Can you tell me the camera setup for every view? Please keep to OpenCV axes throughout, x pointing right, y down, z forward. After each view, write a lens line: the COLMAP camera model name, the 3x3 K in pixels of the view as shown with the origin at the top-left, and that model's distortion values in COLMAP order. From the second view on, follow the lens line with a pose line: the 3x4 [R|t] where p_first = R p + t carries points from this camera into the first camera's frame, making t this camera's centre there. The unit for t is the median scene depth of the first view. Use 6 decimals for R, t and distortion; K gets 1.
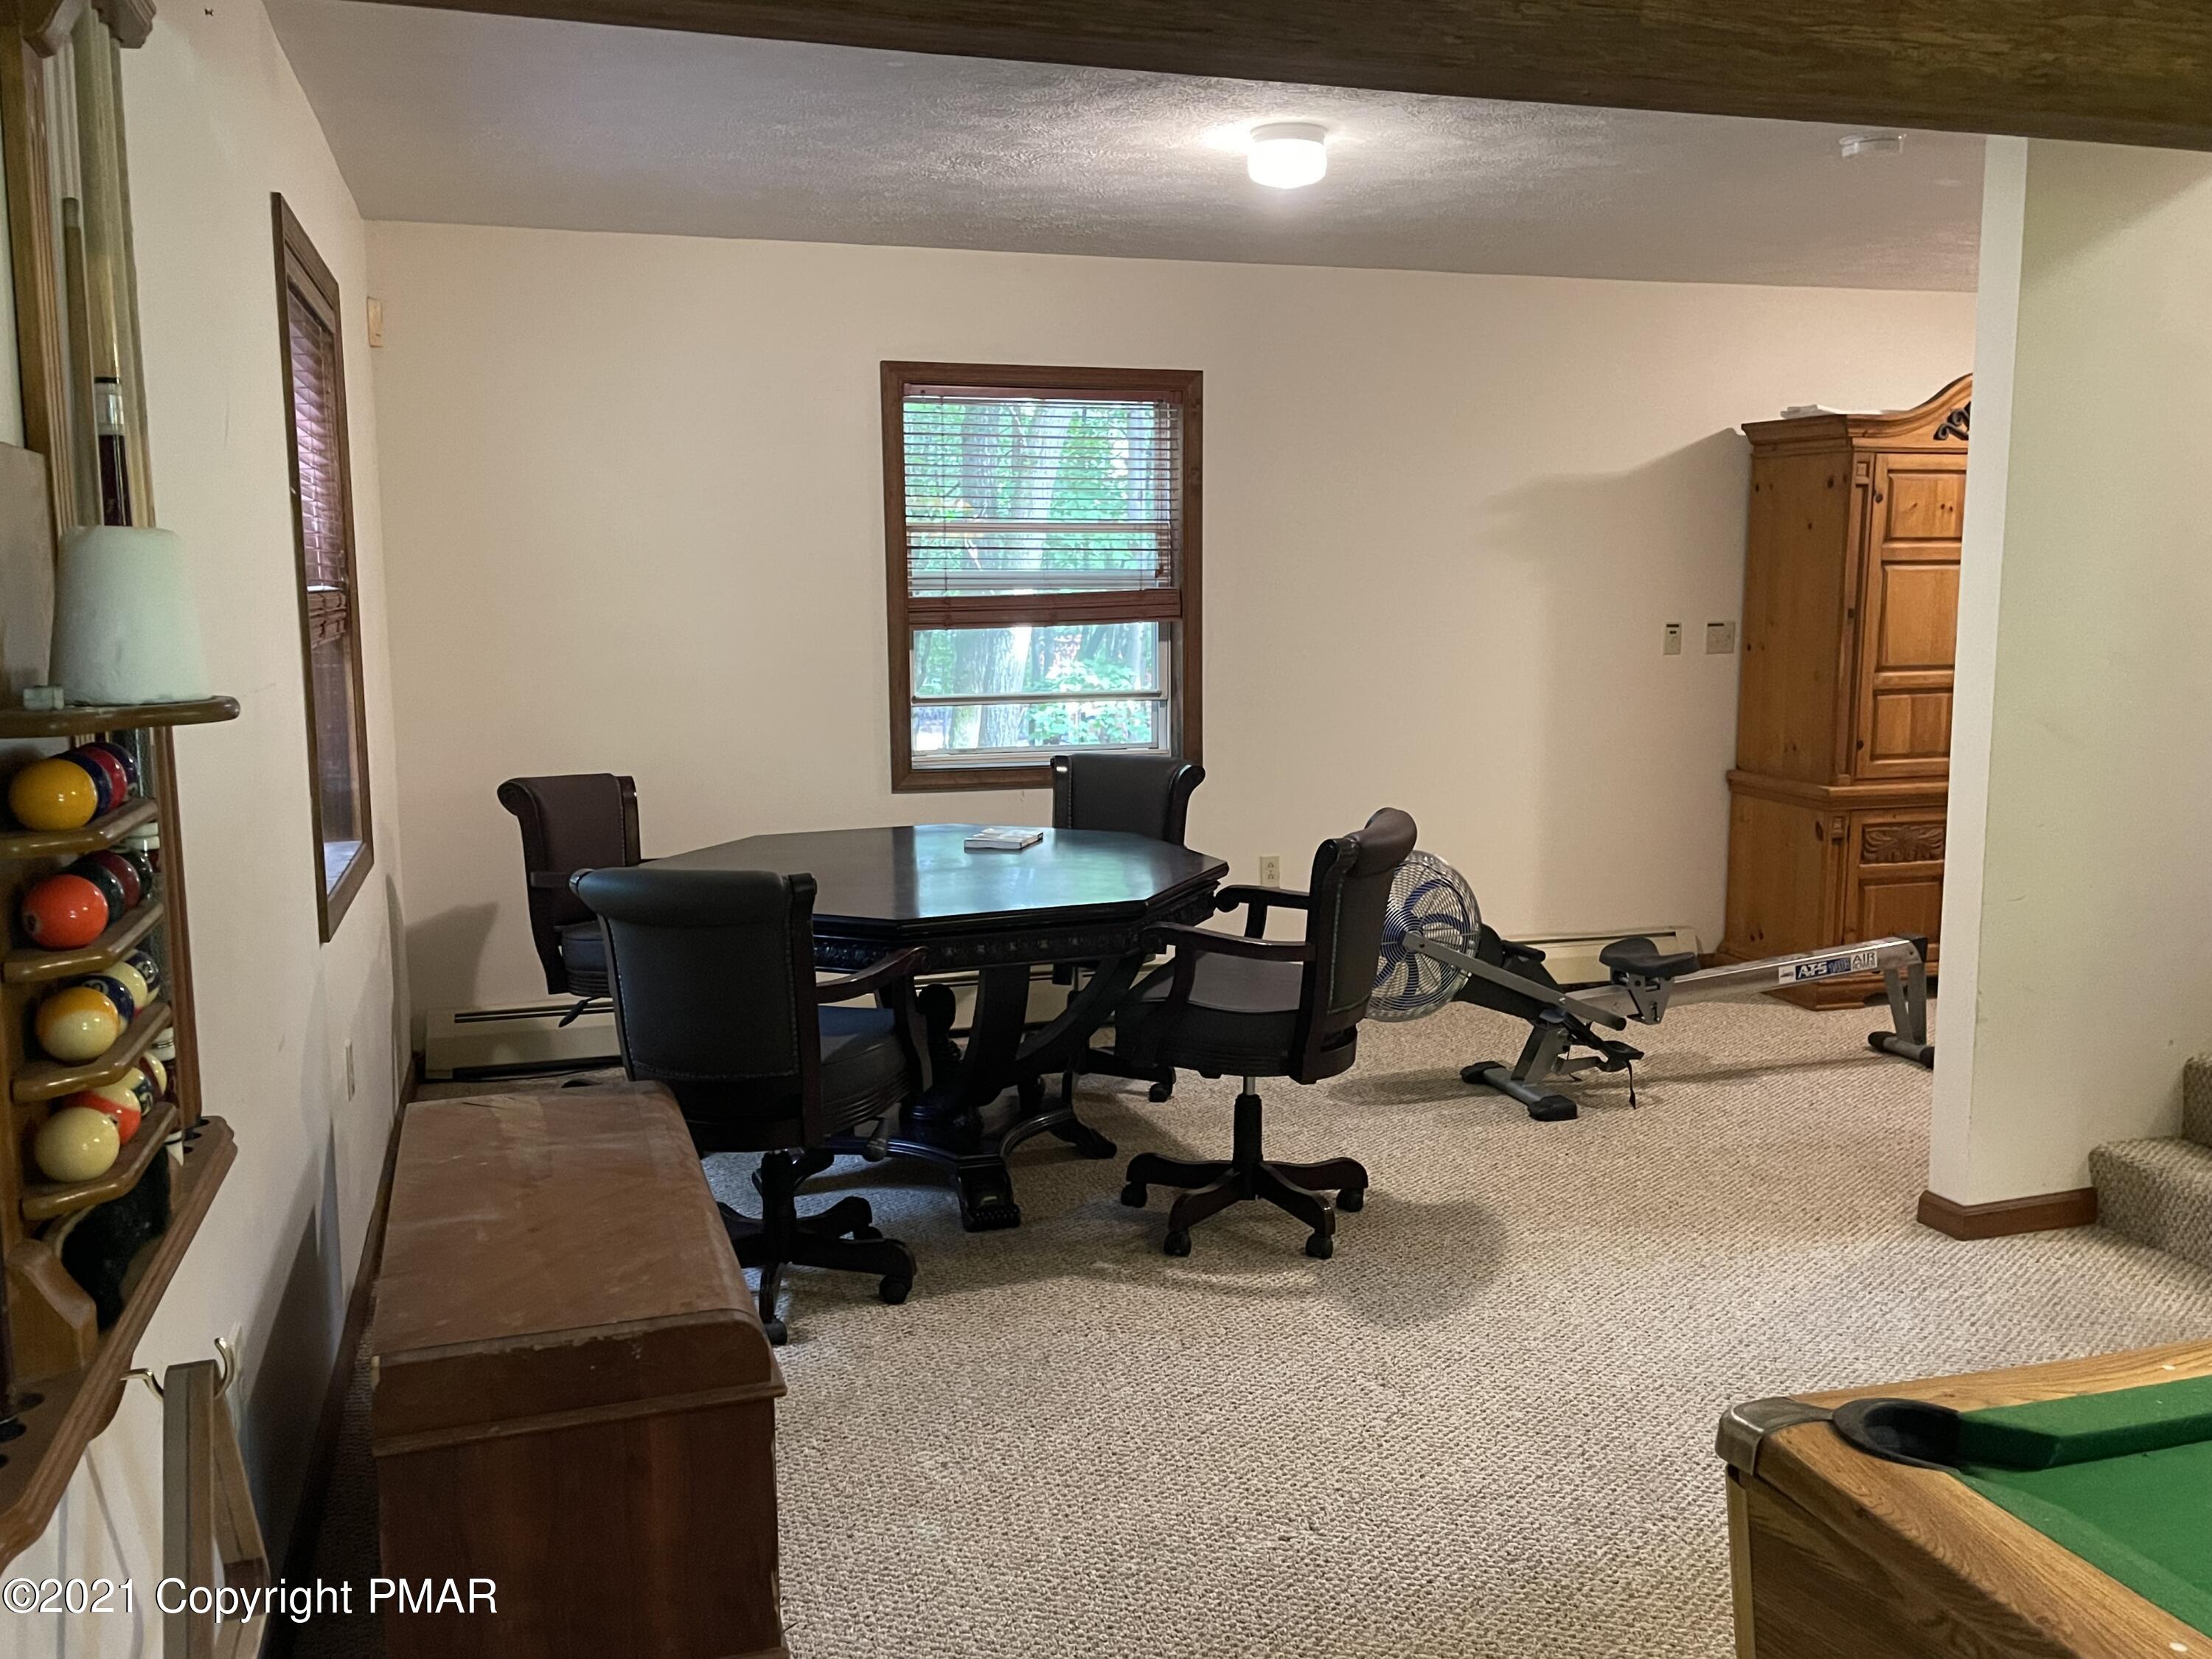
lens RADIAL K [[1881.4, 0, 1107.1], [0, 1881.4, 827.7], [0, 0, 1]] dist [0.030032, 0.001676]
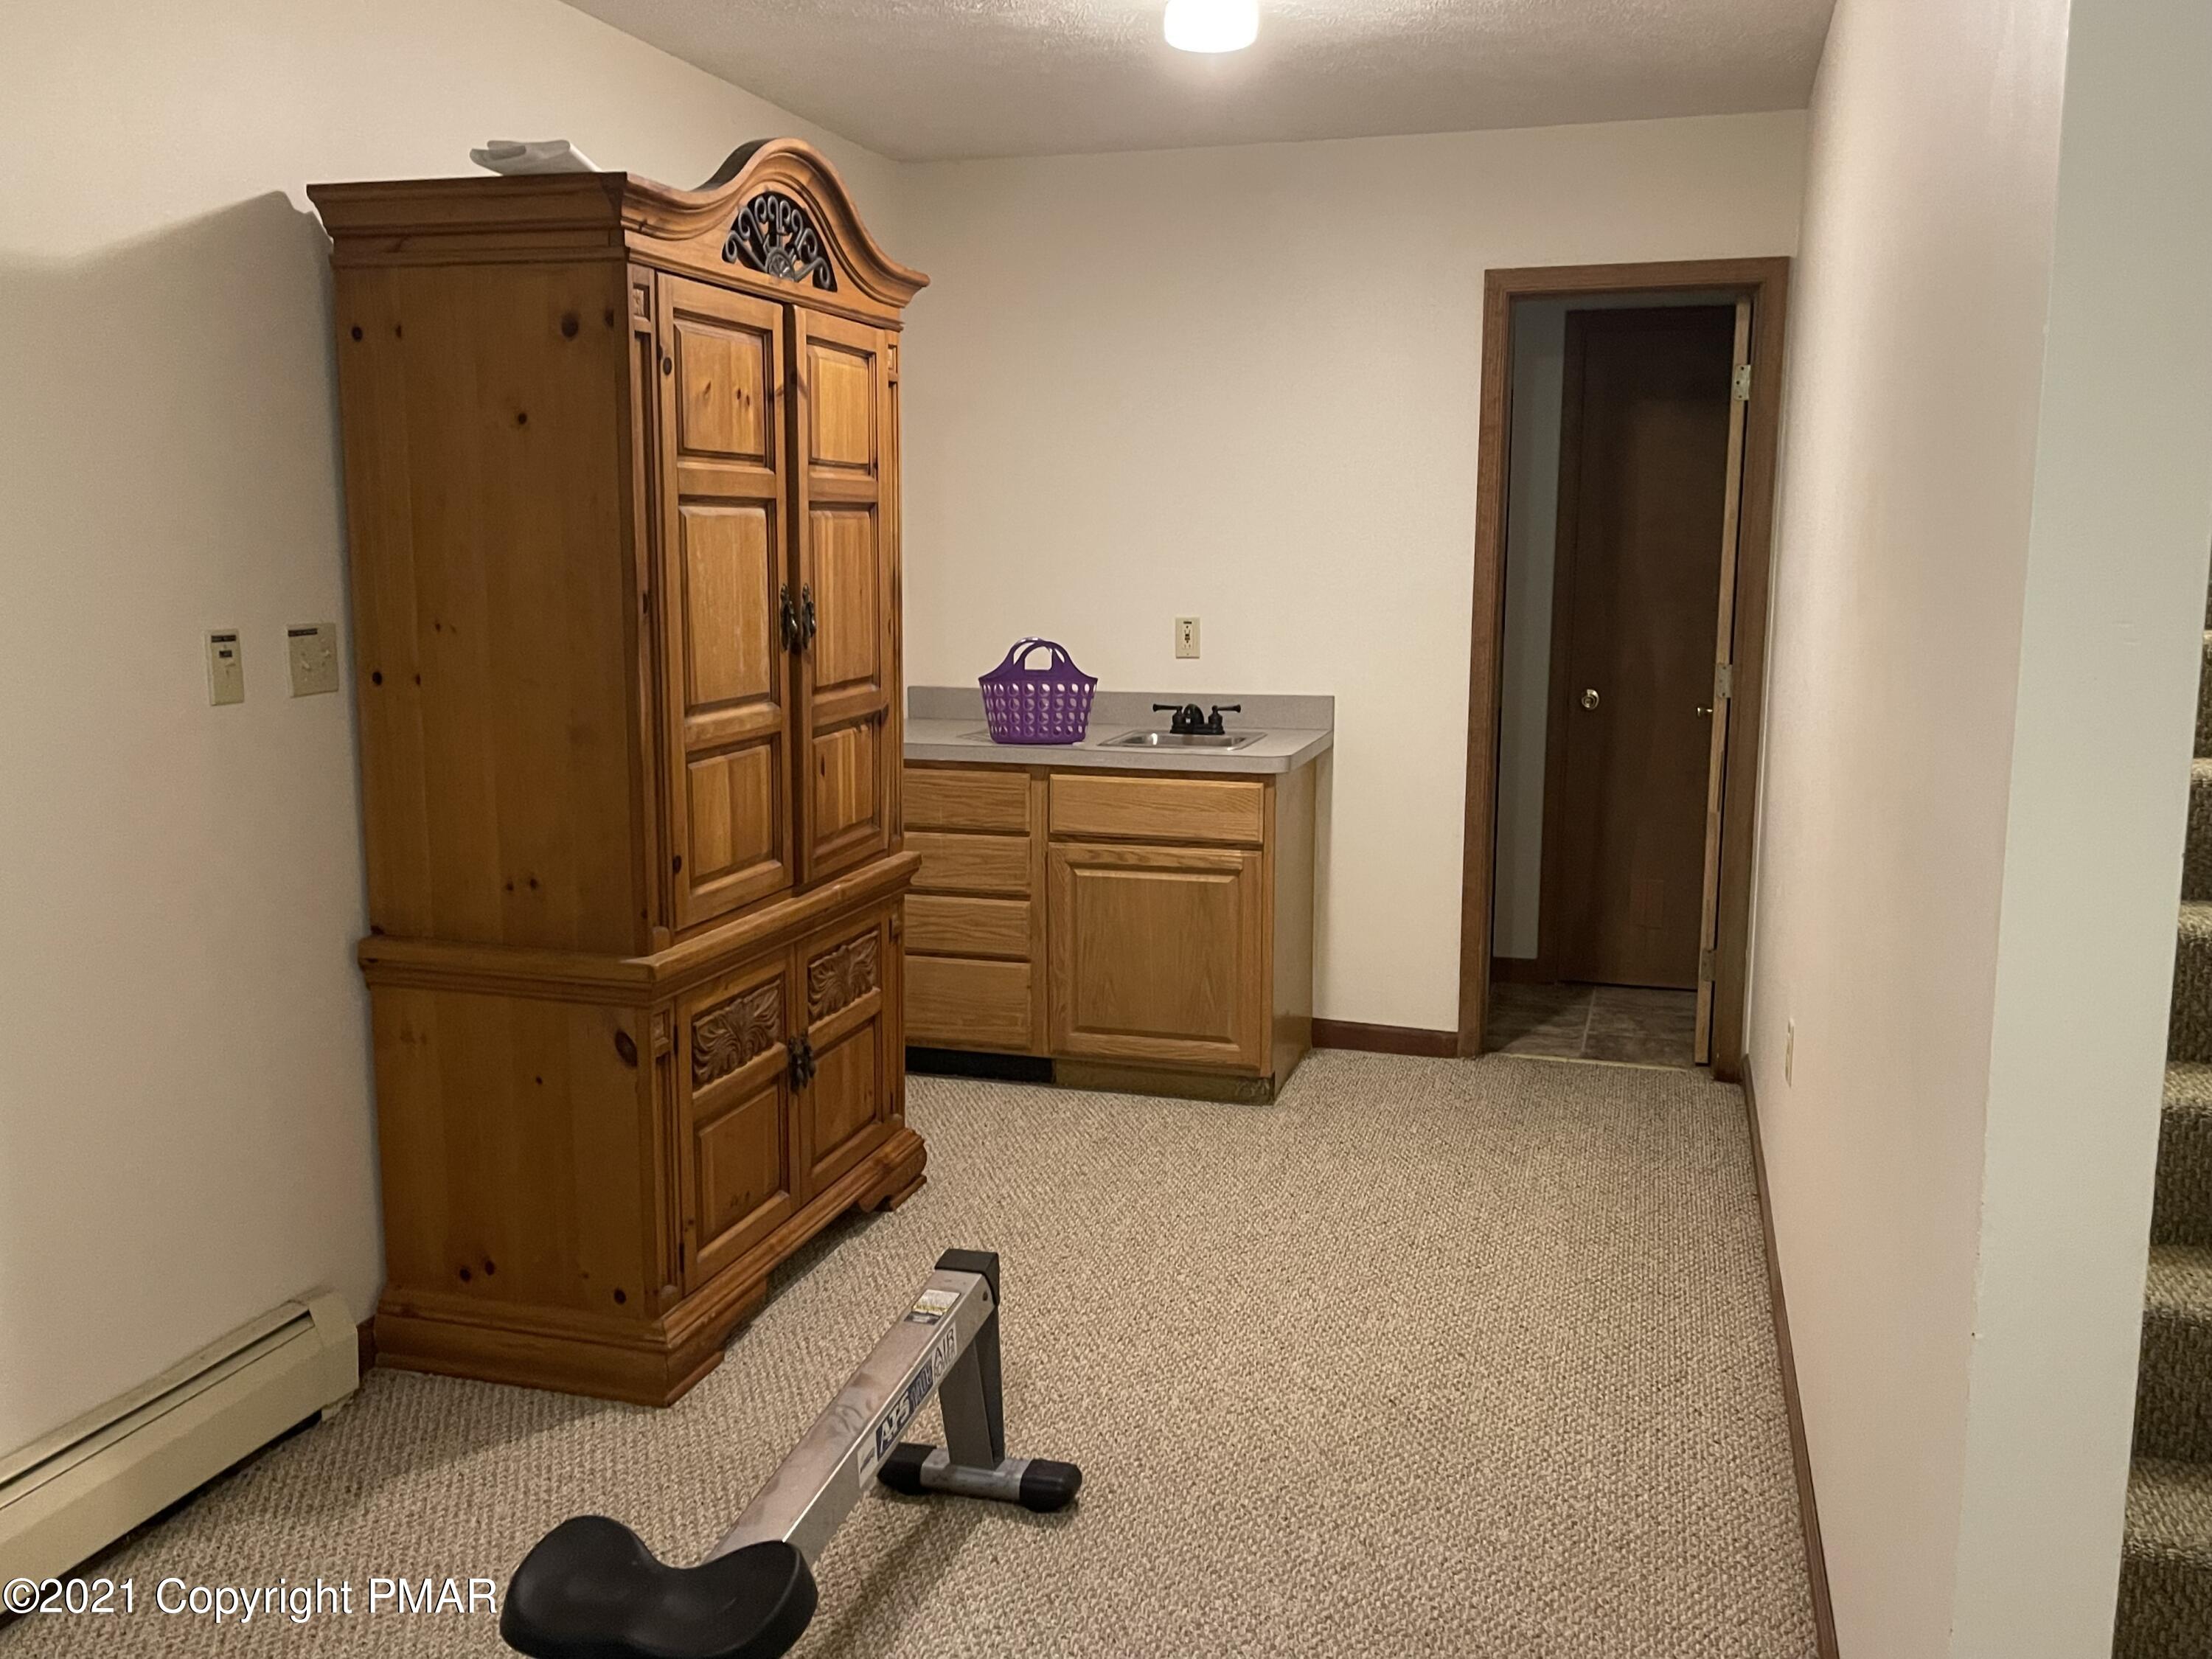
lens RADIAL K [[1881.4, 0, 1103.8], [0, 1881.4, 829.1], [0, 0, 1]] dist [0.030032, 0.001676]
pose [[0.549016, -0.126836, 0.826132, 0.049216], [0.116647, 0.990373, 0.074533, -0.076661], [-0.827632, 0.055445, 0.558526, 0.625490]]
